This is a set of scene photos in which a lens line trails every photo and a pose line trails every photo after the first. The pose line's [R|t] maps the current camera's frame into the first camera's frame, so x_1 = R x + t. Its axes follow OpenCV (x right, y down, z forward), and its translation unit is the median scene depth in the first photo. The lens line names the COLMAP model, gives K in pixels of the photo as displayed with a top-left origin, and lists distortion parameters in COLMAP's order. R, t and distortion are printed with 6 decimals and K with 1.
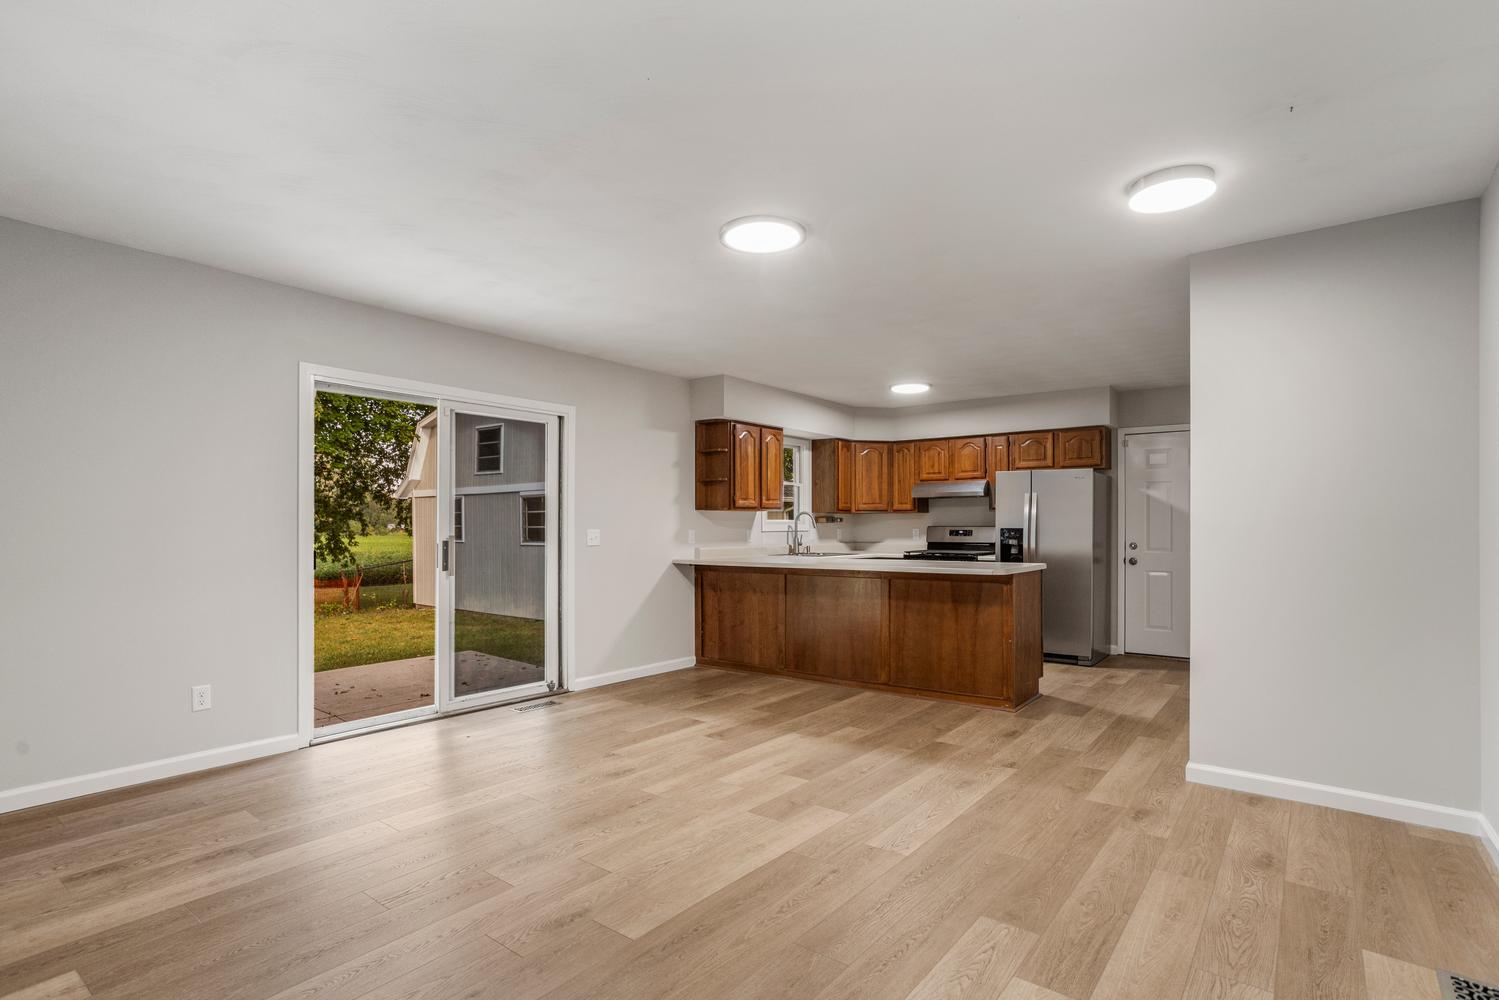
lens RADIAL K [[742.6, 0, 746.1], [0, 742.6, 525.6], [0, 0, 1]] dist [-0.053705, 0.033355]
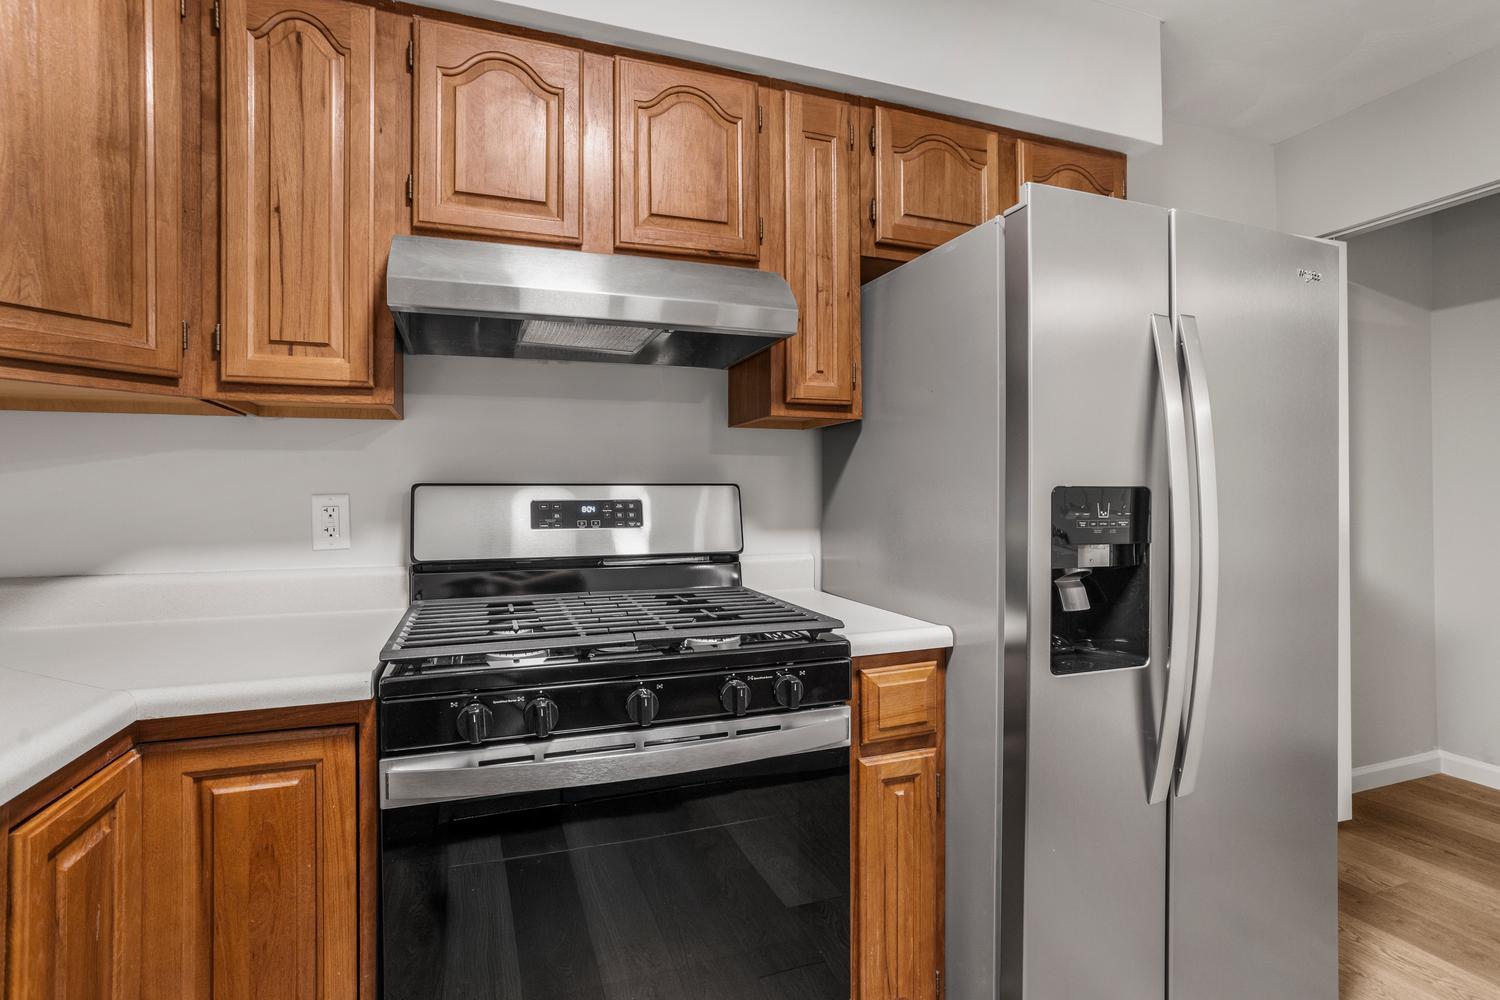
lens RADIAL K [[730.4, 0, 750.8], [0, 730.4, 490.3], [0, 0, 1]] dist [-0.053193, 0.030897]
pose [[0.523153, 0.000567, 0.852239, 0.148020], [0.004966, 0.999981, -0.003714, 0.004615], [-0.852224, 0.006175, 0.523140, 0.968569]]
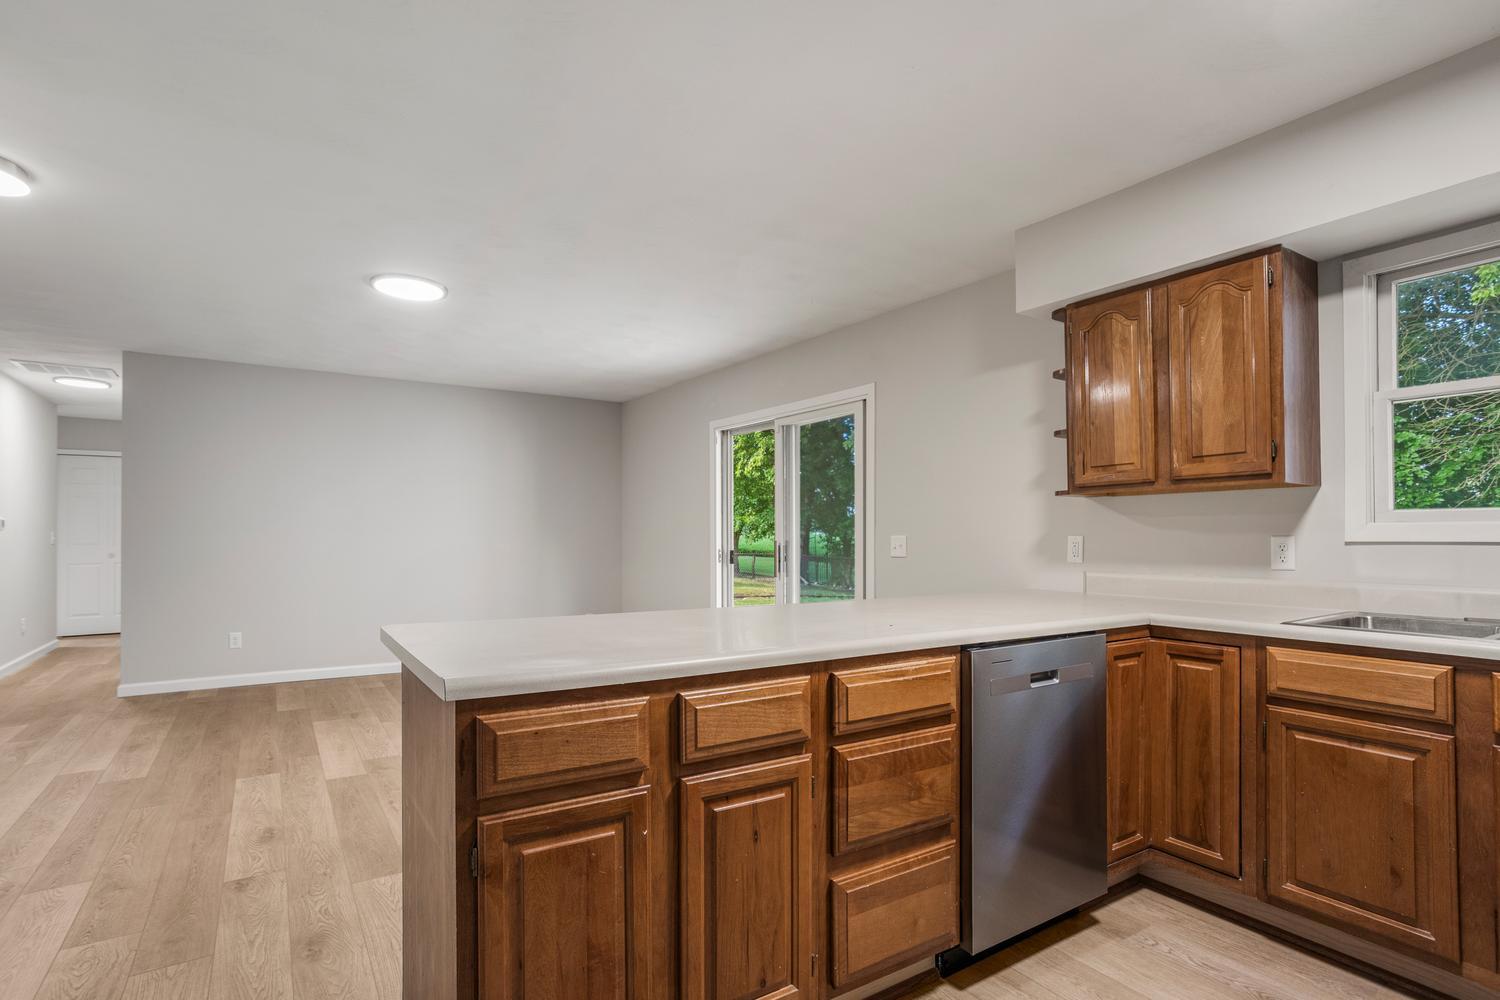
lens RADIAL K [[743.1, 0, 746.6], [0, 743.1, 525.6], [0, 0, 1]] dist [-0.053705, 0.033355]
pose [[-0.318211, -0.012726, -0.947935, 0.462333], [0.001024, 0.999905, -0.013768, 0.004890], [0.948020, -0.005351, -0.318167, 0.900345]]
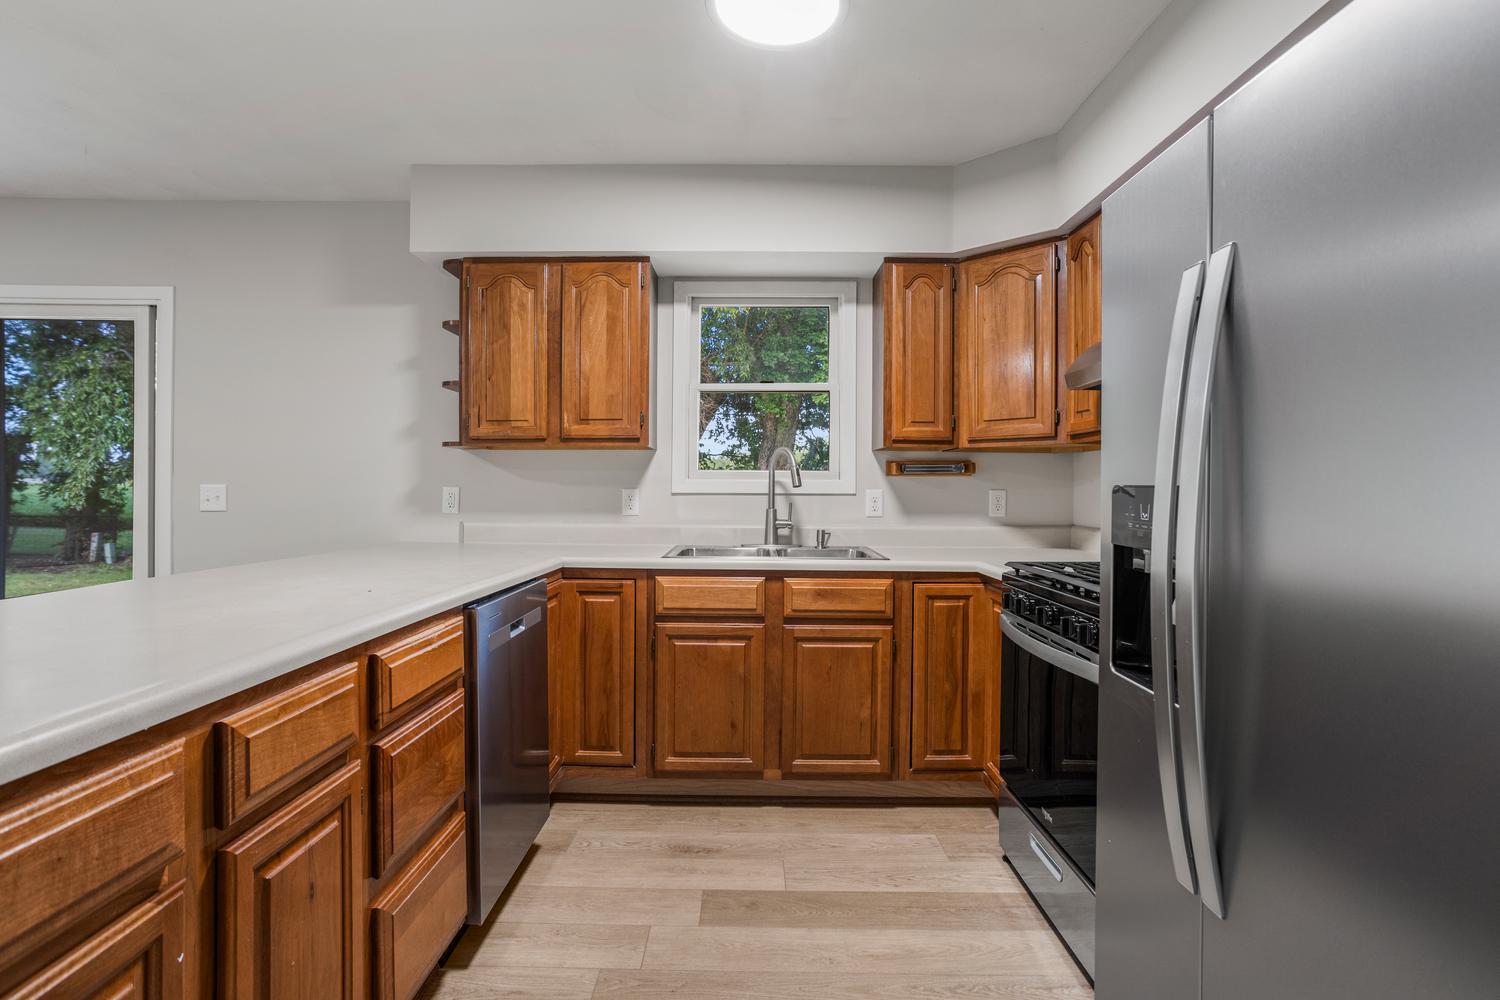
lens RADIAL K [[730.4, 0, 750.8], [0, 730.4, 490.3], [0, 0, 1]] dist [-0.053193, 0.030897]
pose [[0.616344, 0.006238, -0.787452, 0.435618], [-0.007304, 0.999971, 0.002205, 0.004967], [0.787443, 0.004393, 0.616372, 0.811000]]
